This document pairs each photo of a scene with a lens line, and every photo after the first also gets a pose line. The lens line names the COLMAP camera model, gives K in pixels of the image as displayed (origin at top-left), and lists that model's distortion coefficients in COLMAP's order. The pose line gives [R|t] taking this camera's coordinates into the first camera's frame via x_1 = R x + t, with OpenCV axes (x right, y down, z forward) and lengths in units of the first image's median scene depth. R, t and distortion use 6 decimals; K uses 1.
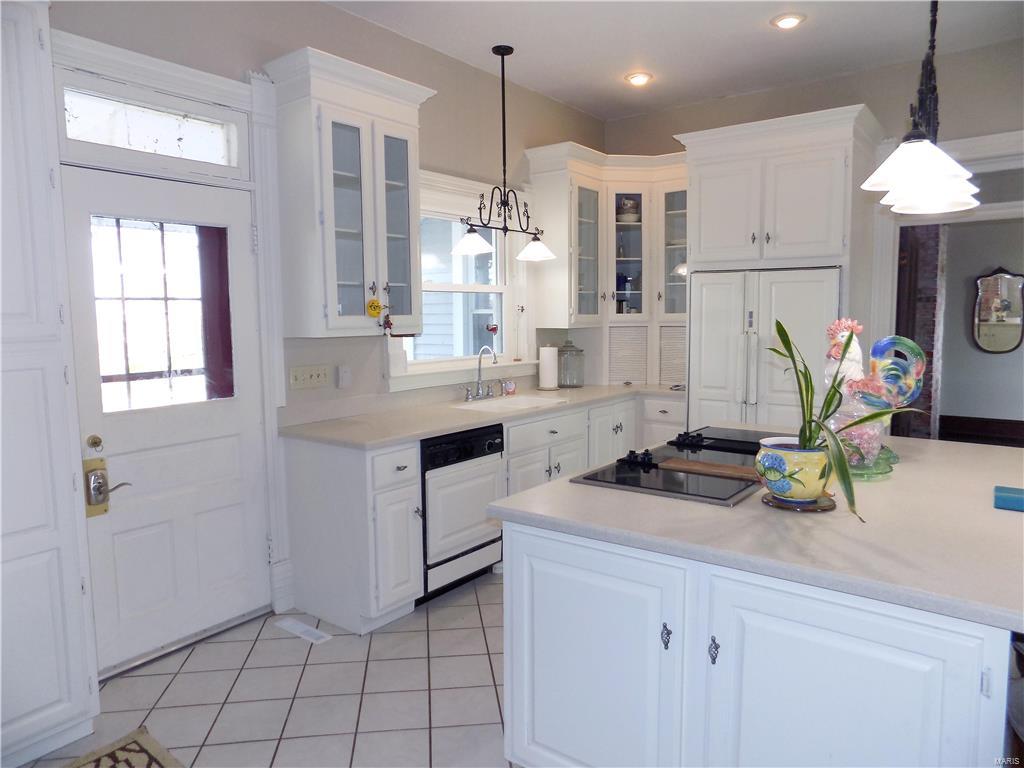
lens RADIAL K [[691.6, 0, 506.1], [0, 691.6, 382.9], [0, 0, 1]] dist [-0.075729, 0.061598]
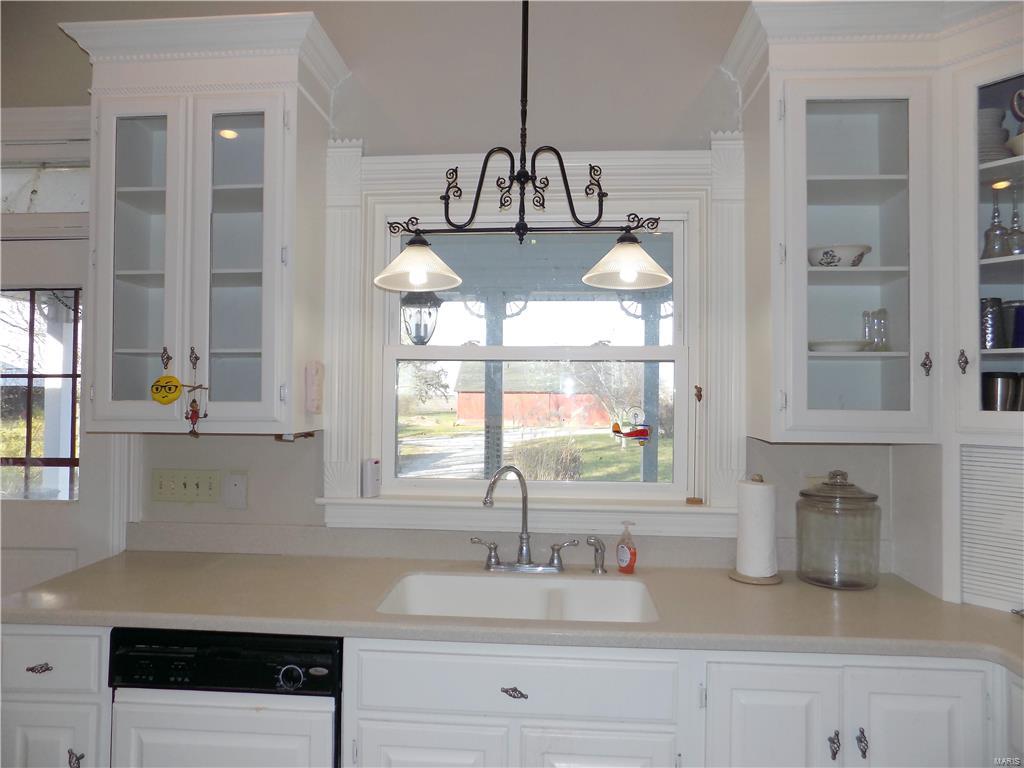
lens RADIAL K [[691.6, 0, 511.0], [0, 691.6, 386.0], [0, 0, 1]] dist [-0.075729, 0.061598]
pose [[0.550194, -0.000332, -0.835037, 0.401526], [-0.096701, 0.993247, -0.064110, -0.082440], [0.829419, 0.116022, 0.546446, 0.747487]]
